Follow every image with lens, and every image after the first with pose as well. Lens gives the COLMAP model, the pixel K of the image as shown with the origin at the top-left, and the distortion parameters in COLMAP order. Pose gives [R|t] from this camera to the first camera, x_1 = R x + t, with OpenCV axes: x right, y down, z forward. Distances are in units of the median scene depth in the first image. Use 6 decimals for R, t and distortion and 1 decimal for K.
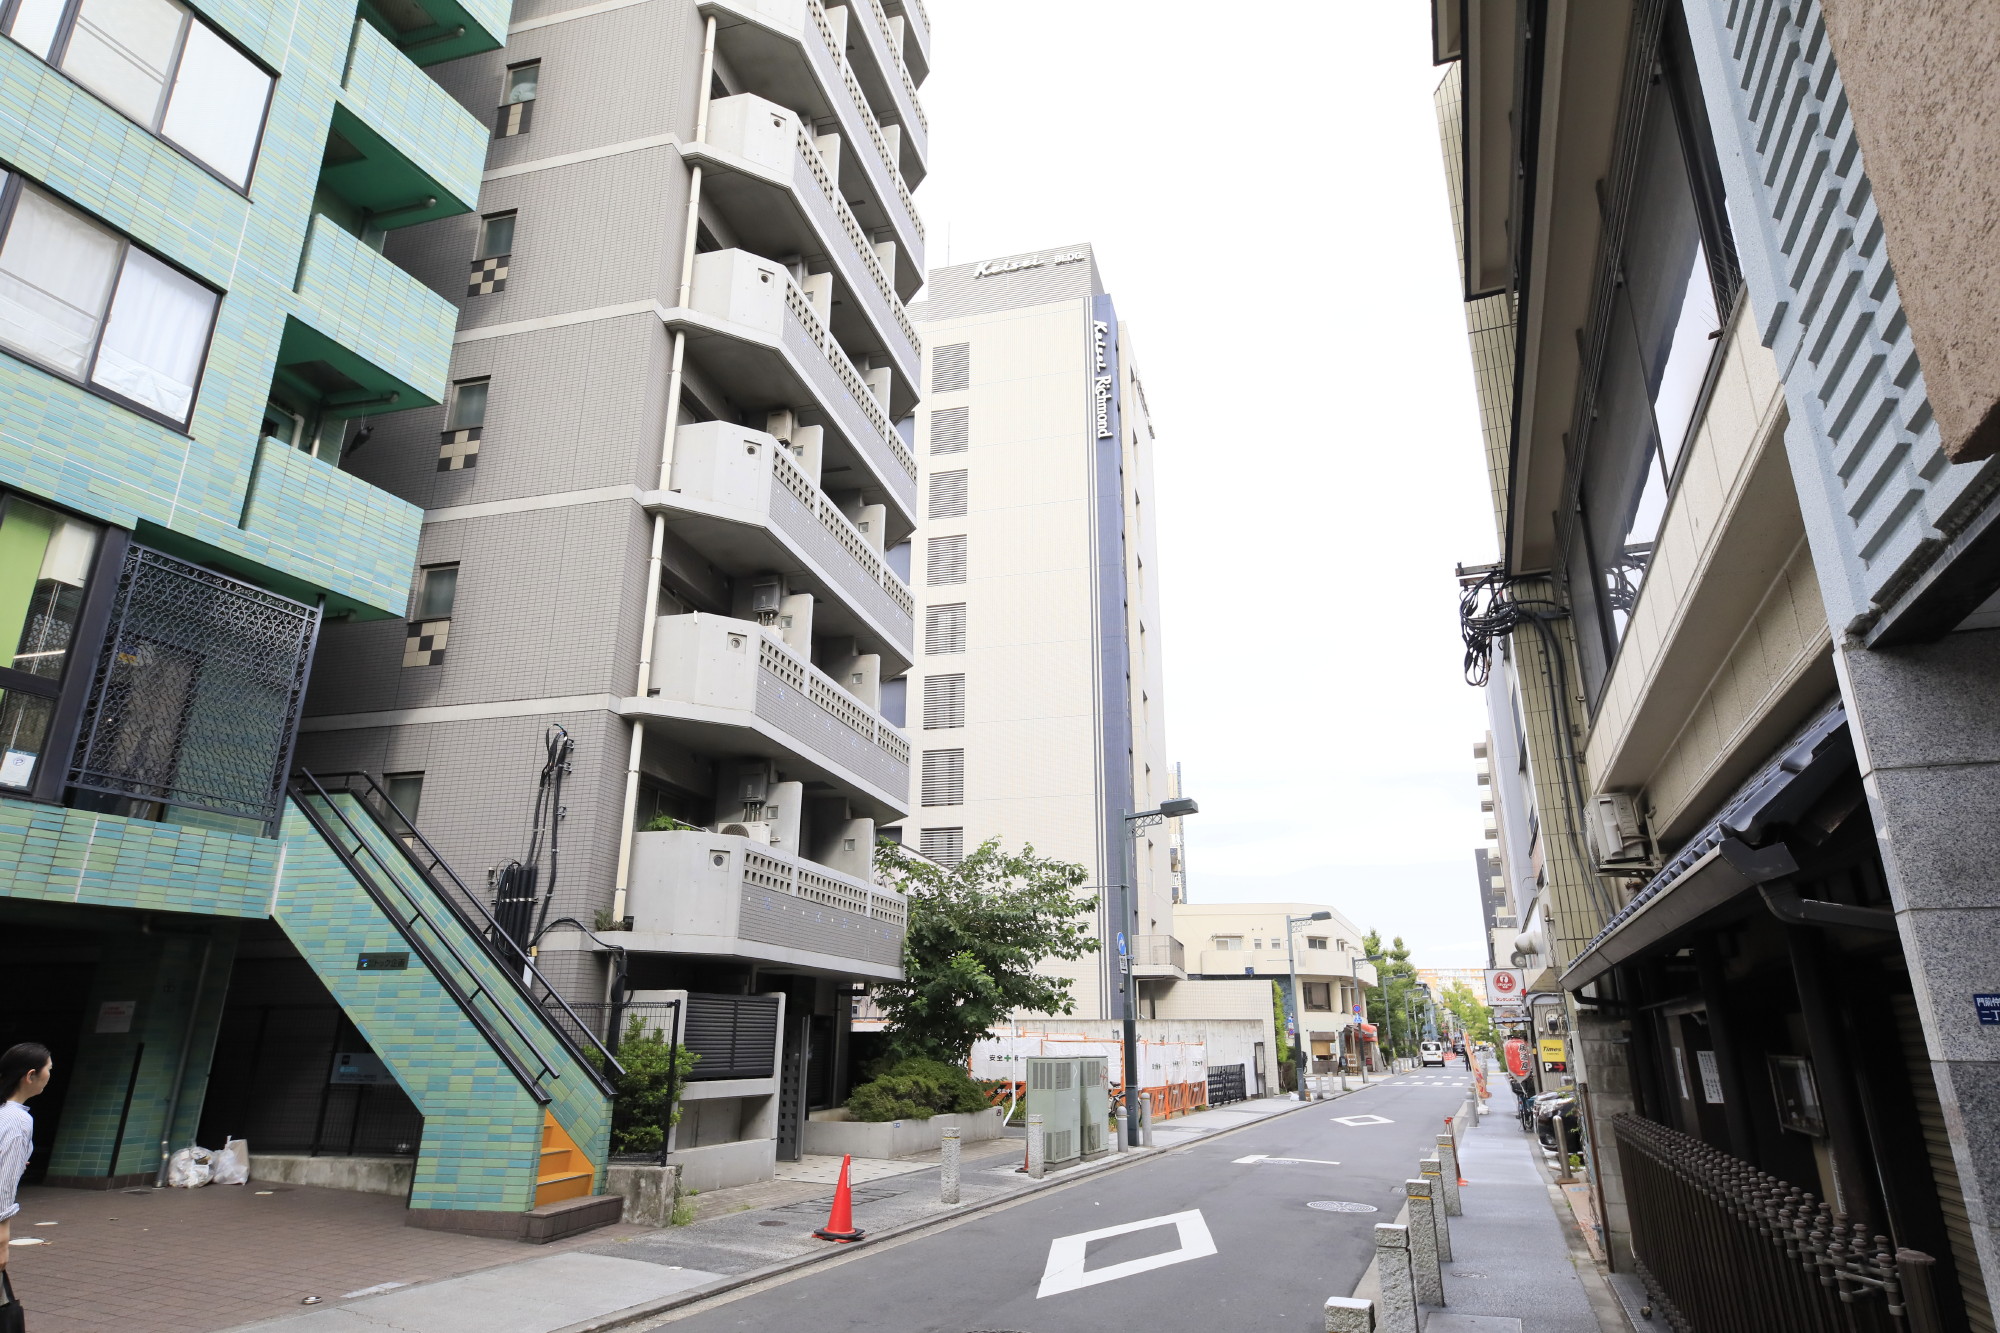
lens RADIAL K [[1135.6, 0, 1000.0], [0, 1135.6, 666.5], [0, 0, 1]] dist [-0.001422, -0.000201]
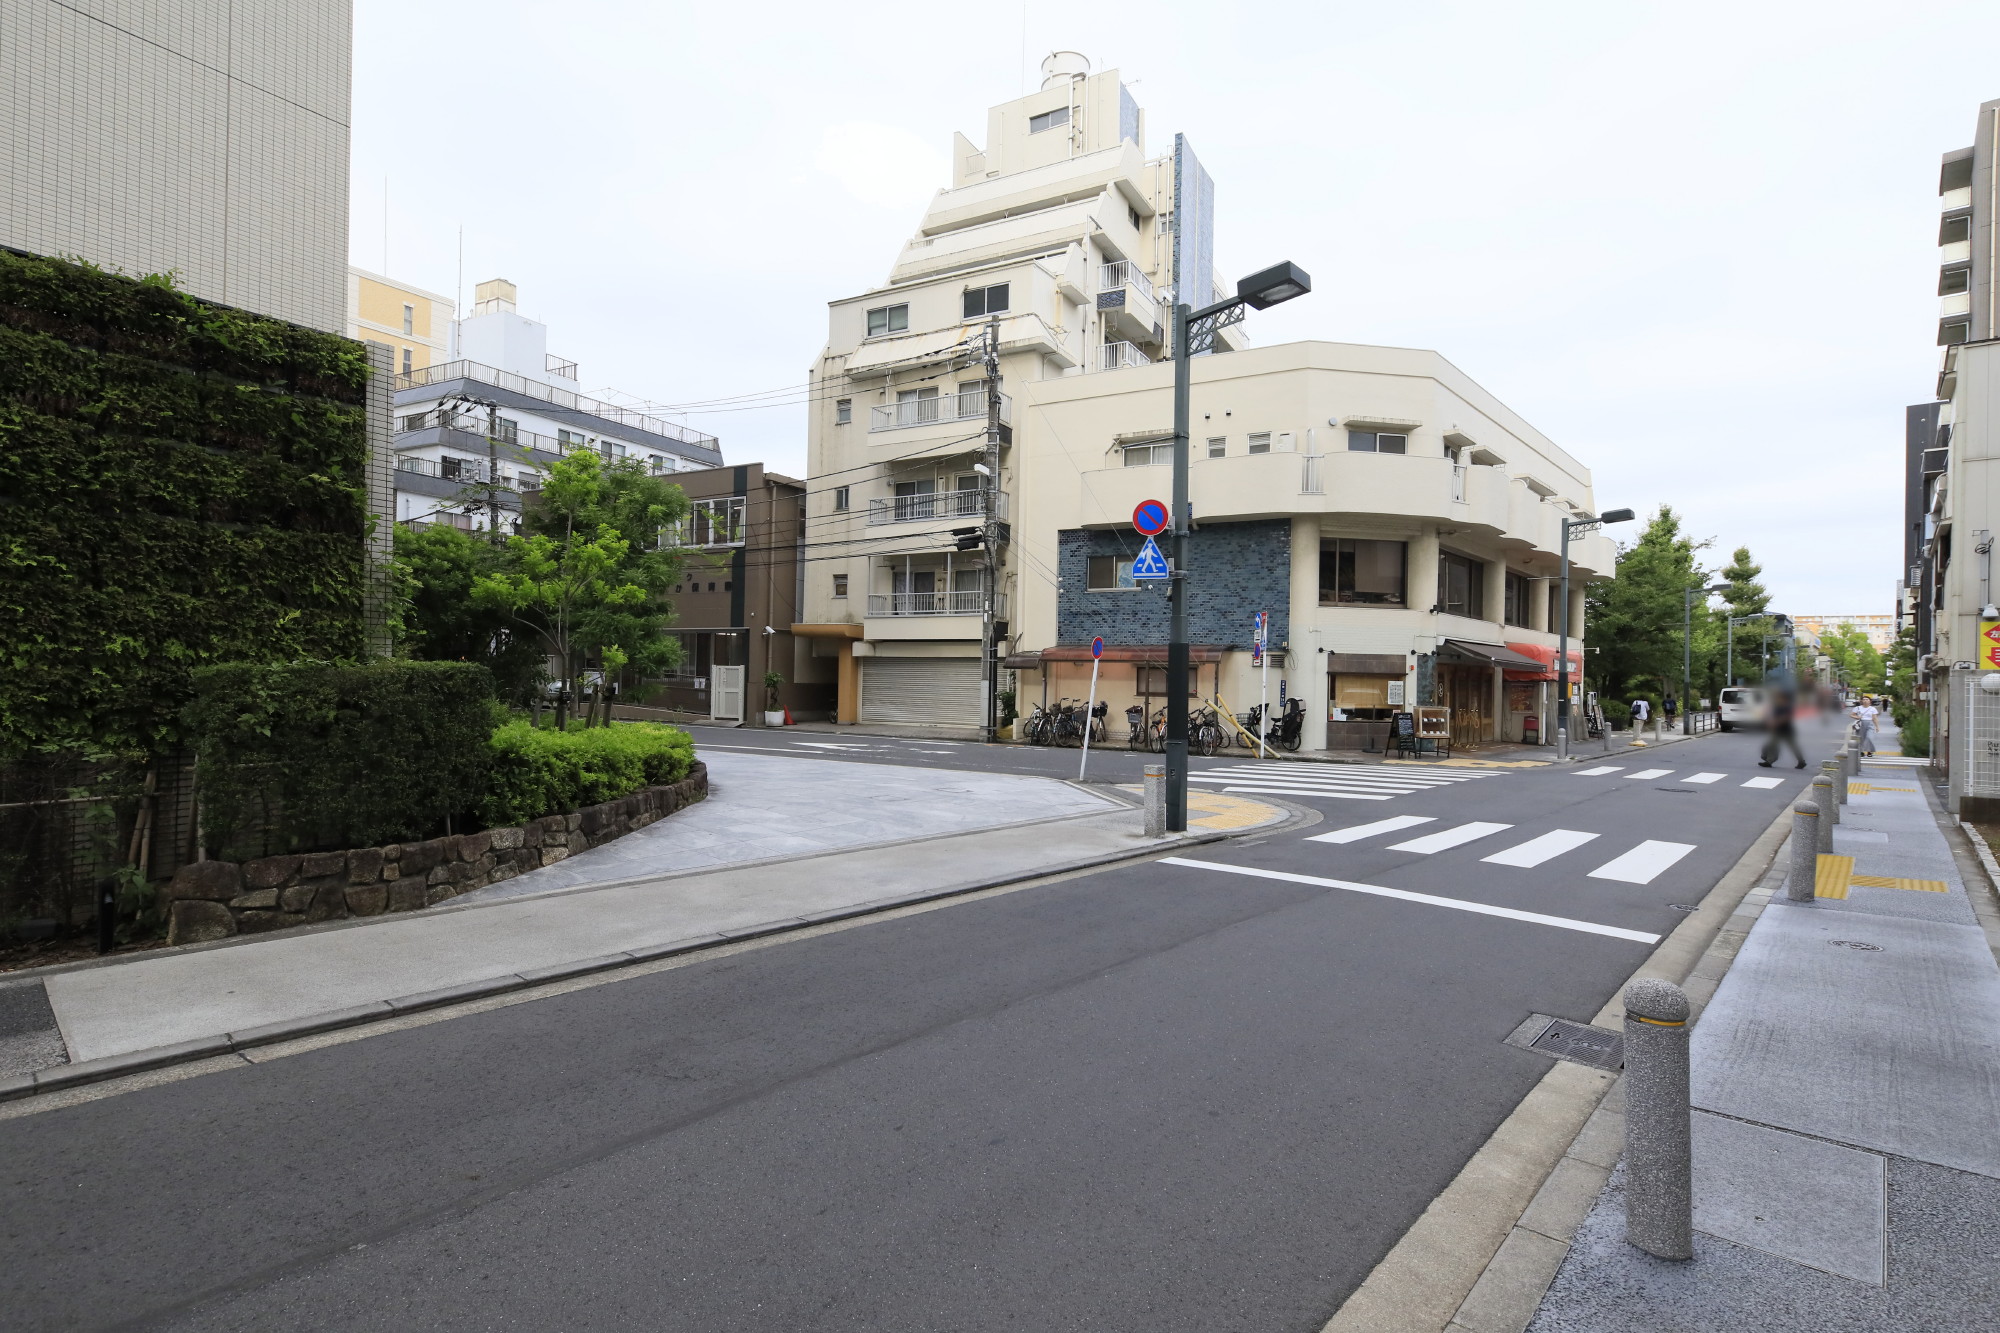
lens RADIAL K [[996.2, 0, 1000.0], [0, 996.2, 666.5], [0, 0, 1]] dist [0.003718, 0.000759]
pose [[0.944189, 0.020873, -0.328743, 0.225372], [0.079676, 0.953885, 0.289404, 0.172813], [0.319624, -0.299445, 0.898984, 0.517682]]
